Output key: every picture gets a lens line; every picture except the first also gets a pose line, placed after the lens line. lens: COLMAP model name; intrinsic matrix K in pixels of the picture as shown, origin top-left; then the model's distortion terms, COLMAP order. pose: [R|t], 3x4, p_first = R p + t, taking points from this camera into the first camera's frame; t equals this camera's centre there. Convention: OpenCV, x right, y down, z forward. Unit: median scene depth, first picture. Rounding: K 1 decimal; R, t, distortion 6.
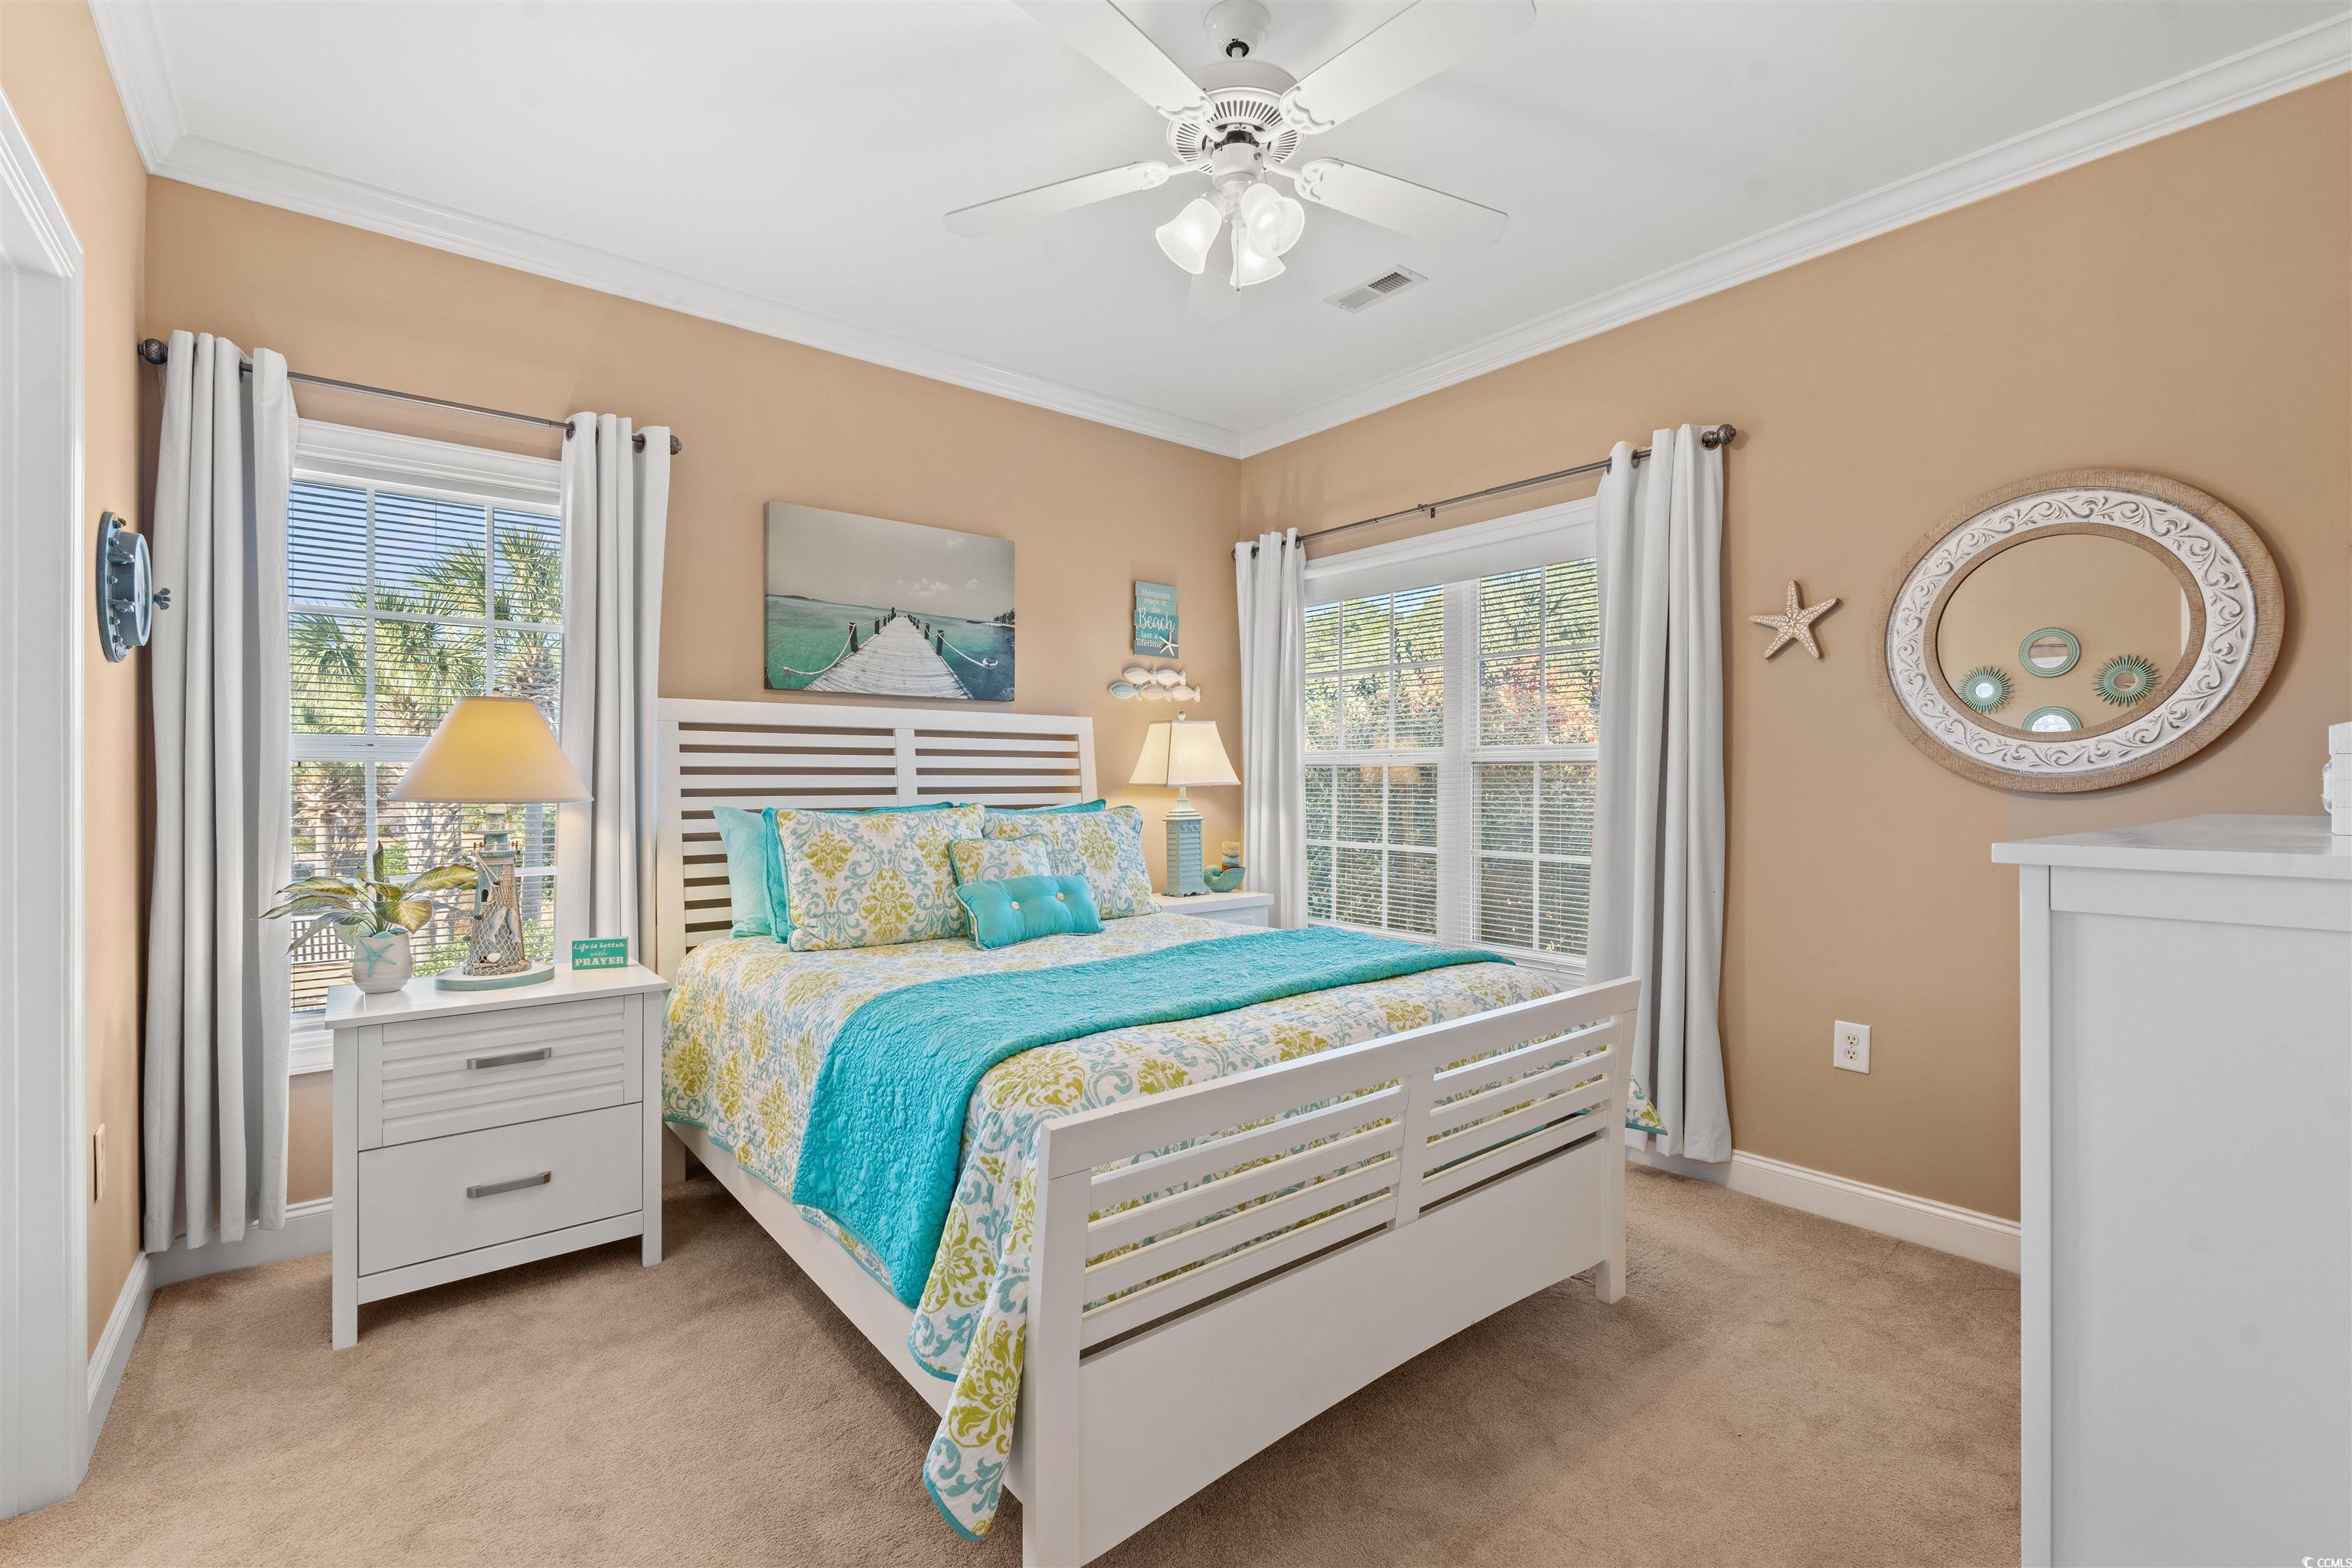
lens RADIAL K [[1030.3, 0, 1189.8], [0, 1030.3, 776.5], [0, 0, 1]] dist [-0.005919, 0.000814]
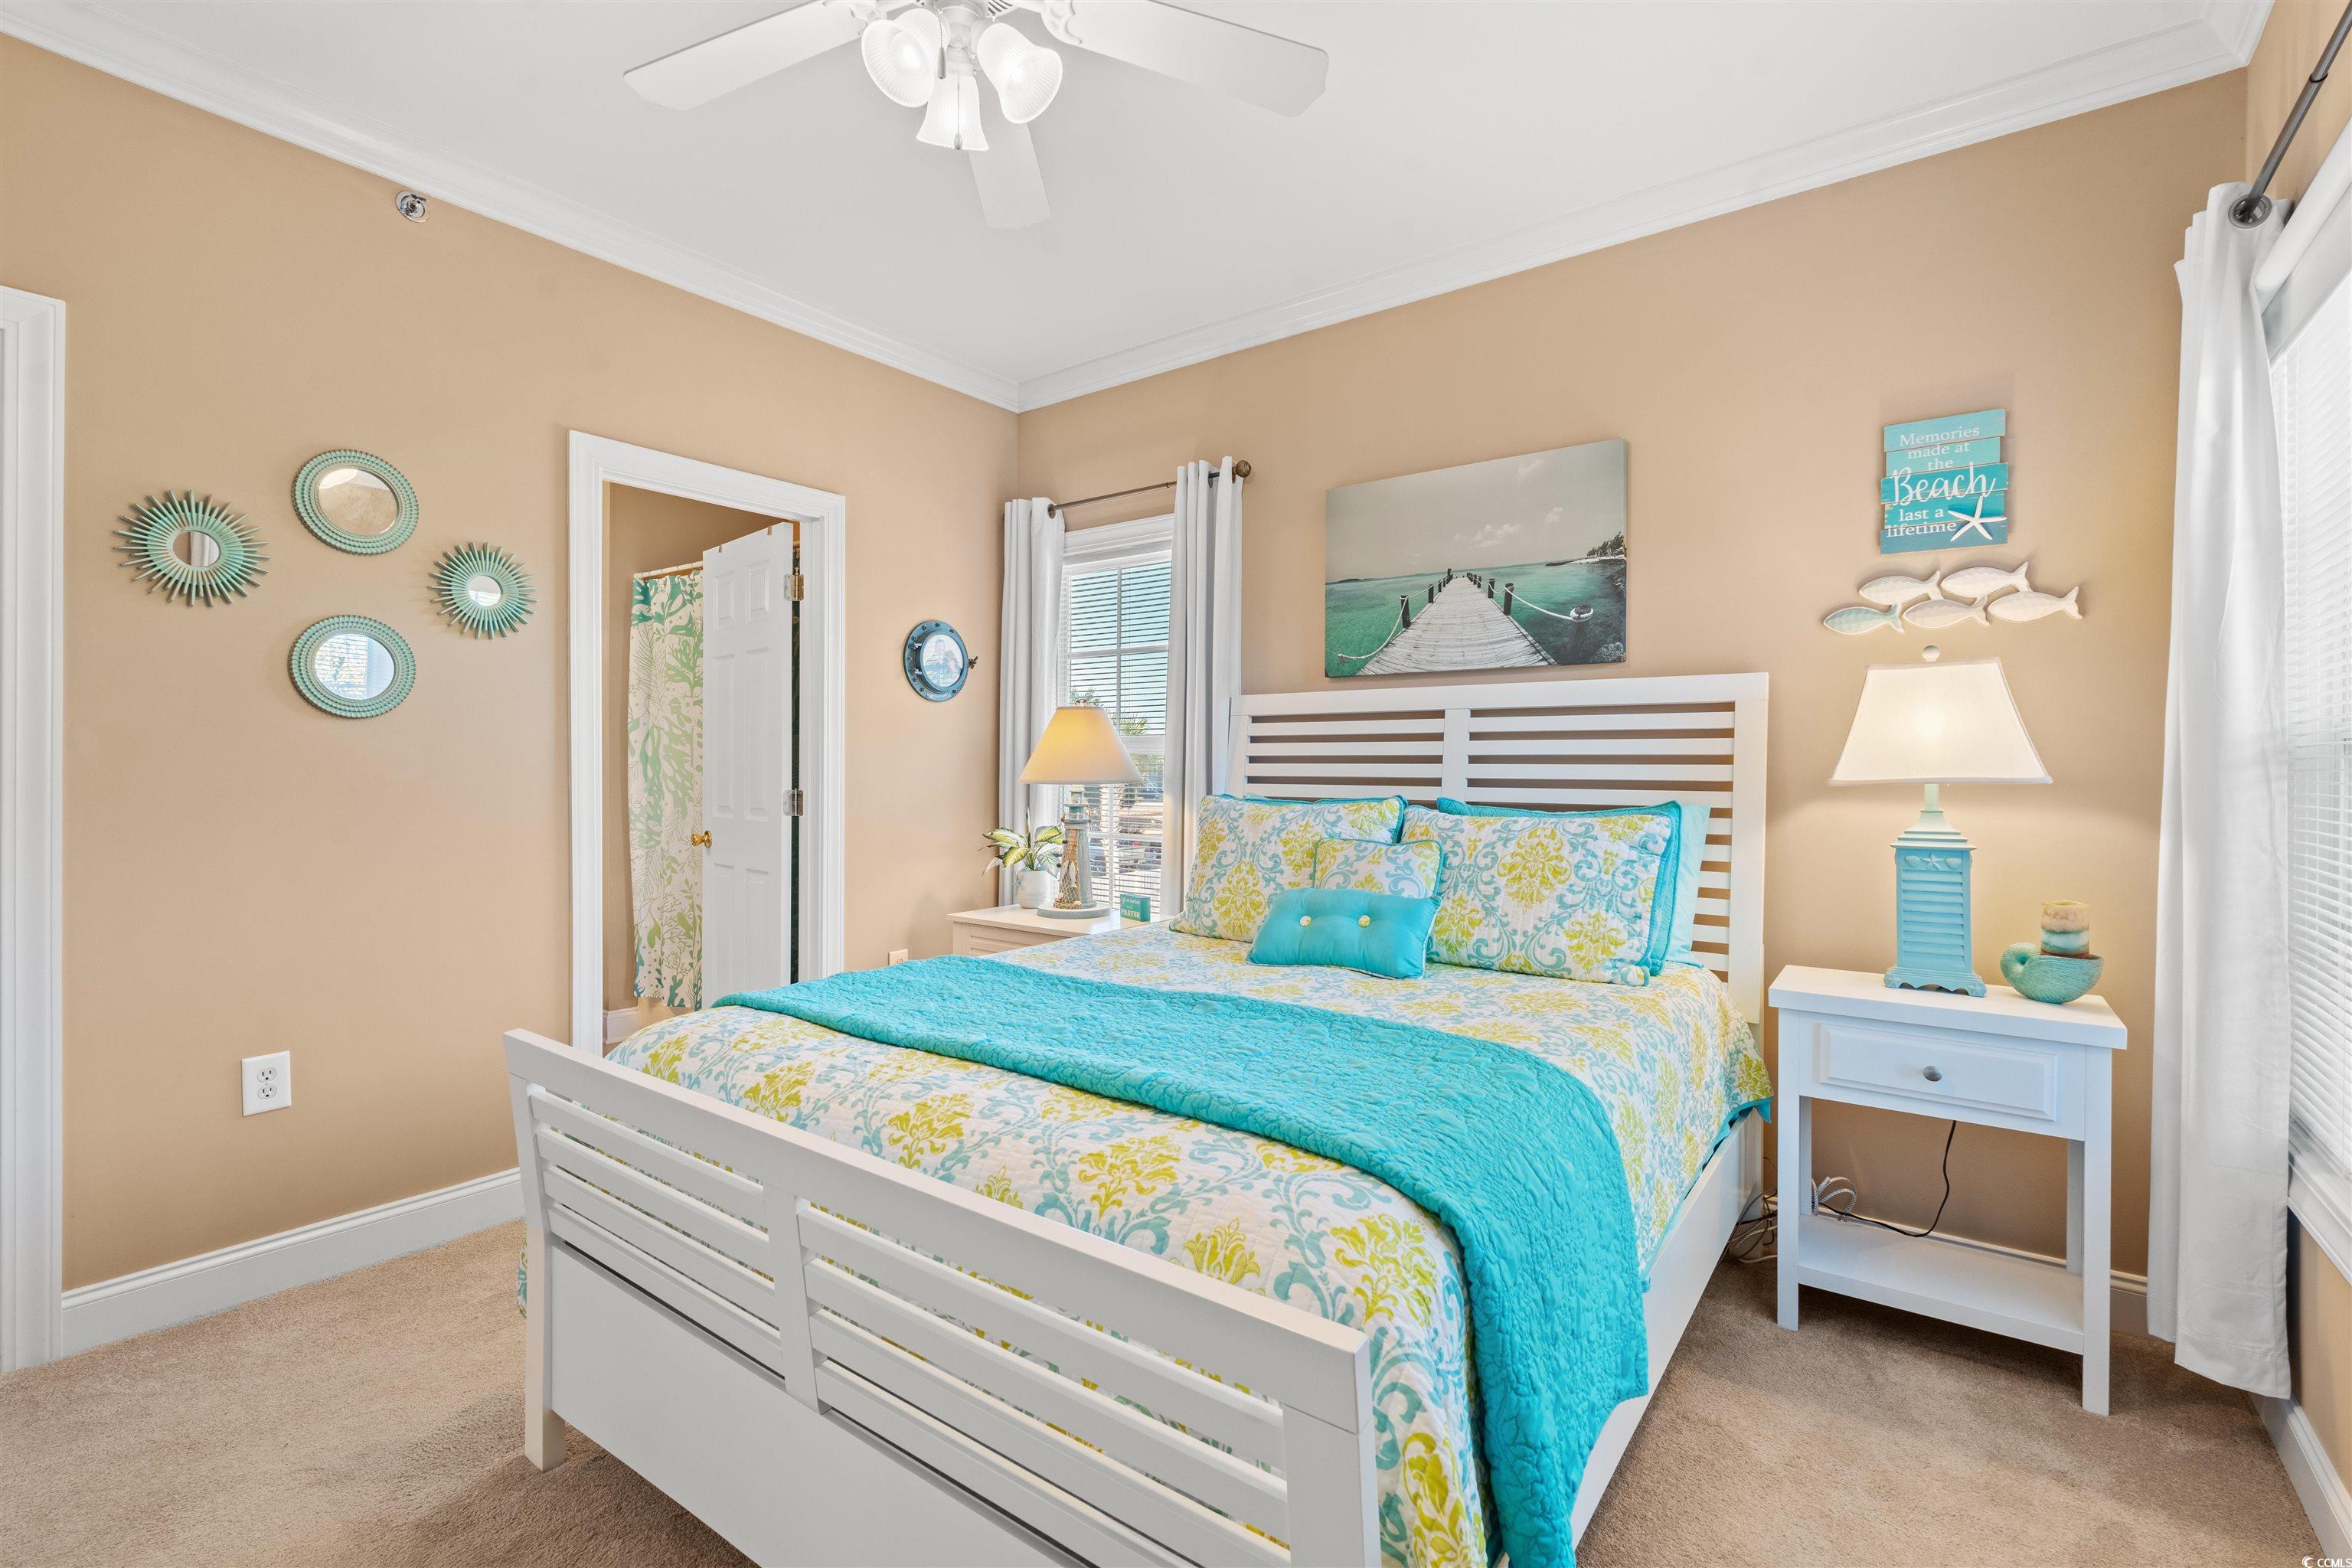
lens RADIAL K [[1030.3, 0, 1166.4], [0, 1030.3, 765.1], [0, 0, 1]] dist [-0.005919, 0.000814]
pose [[0.235617, -0.001083, -0.971845, 0.487664], [-0.003783, 0.999991, -0.002032, 0.002330], [0.971839, 0.004156, 0.235611, 0.564370]]
